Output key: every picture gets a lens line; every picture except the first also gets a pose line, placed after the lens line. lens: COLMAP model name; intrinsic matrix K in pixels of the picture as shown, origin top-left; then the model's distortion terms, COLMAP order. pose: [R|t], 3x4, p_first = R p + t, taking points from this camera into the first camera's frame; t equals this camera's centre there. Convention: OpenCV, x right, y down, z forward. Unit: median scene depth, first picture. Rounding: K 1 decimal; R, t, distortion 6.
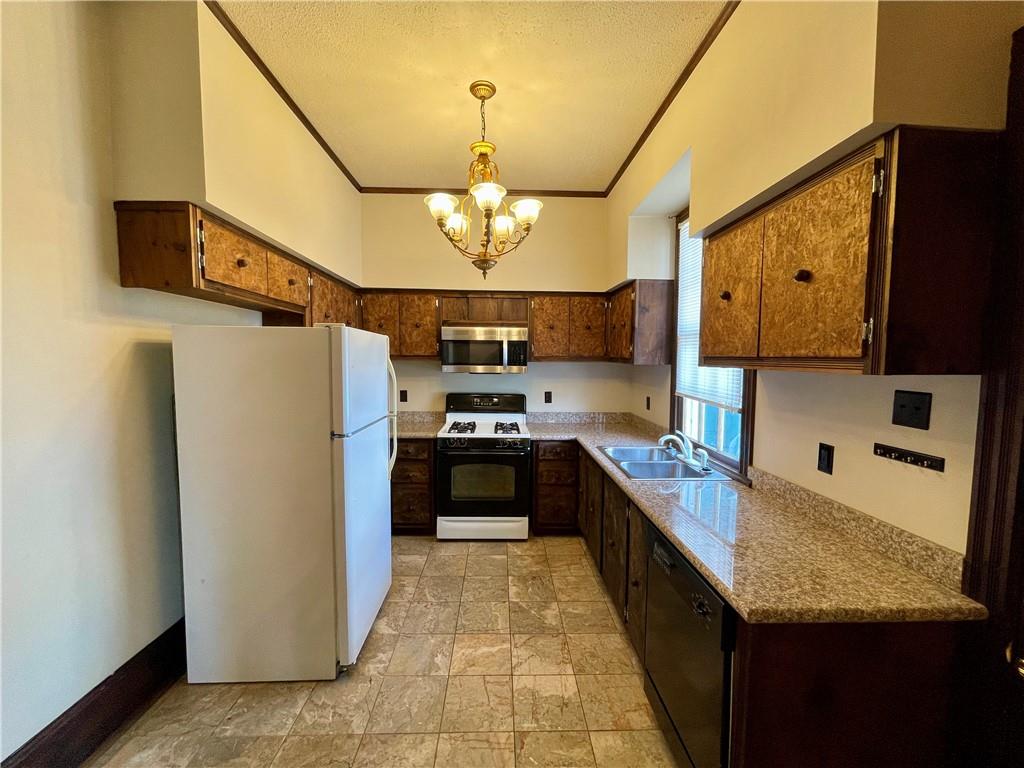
lens RADIAL K [[410.8, 0, 513.7], [0, 410.8, 390.6], [0, 0, 1]] dist [-0.011544, 0.000308]
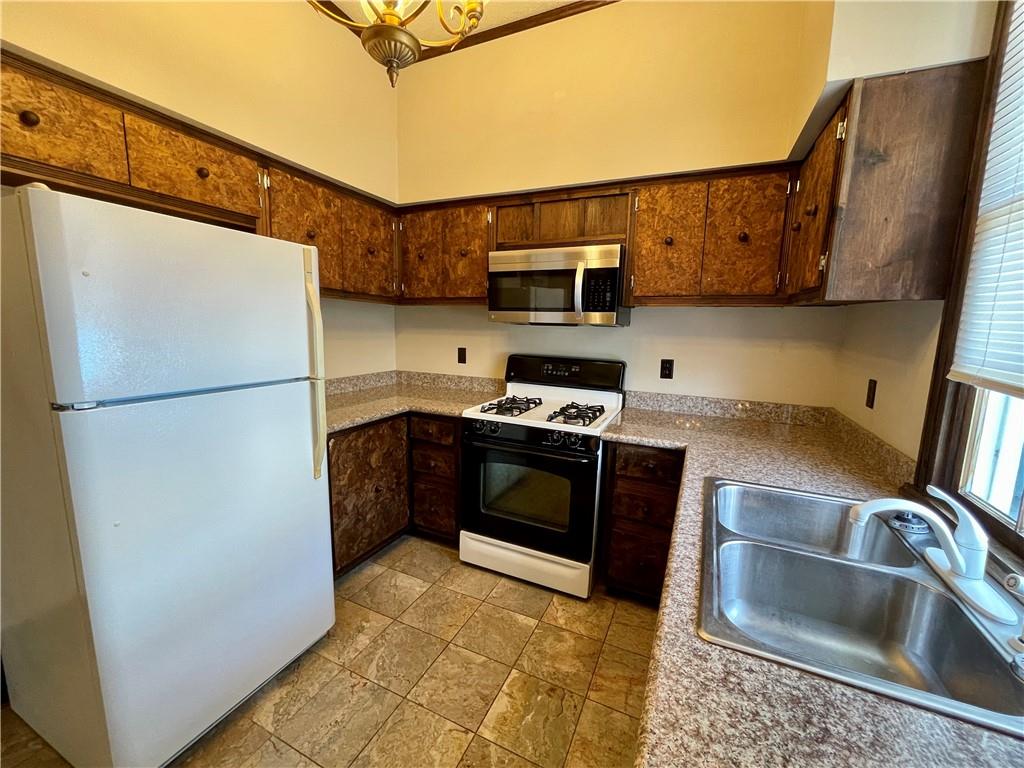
lens RADIAL K [[410.8, 0, 513.7], [0, 410.8, 390.6], [0, 0, 1]] dist [-0.011544, 0.000308]
pose [[0.892087, 0.085154, -0.443767, 0.173193], [-0.050894, 0.994768, 0.088575, 0.006891], [0.448988, -0.056432, 0.891754, 0.413607]]
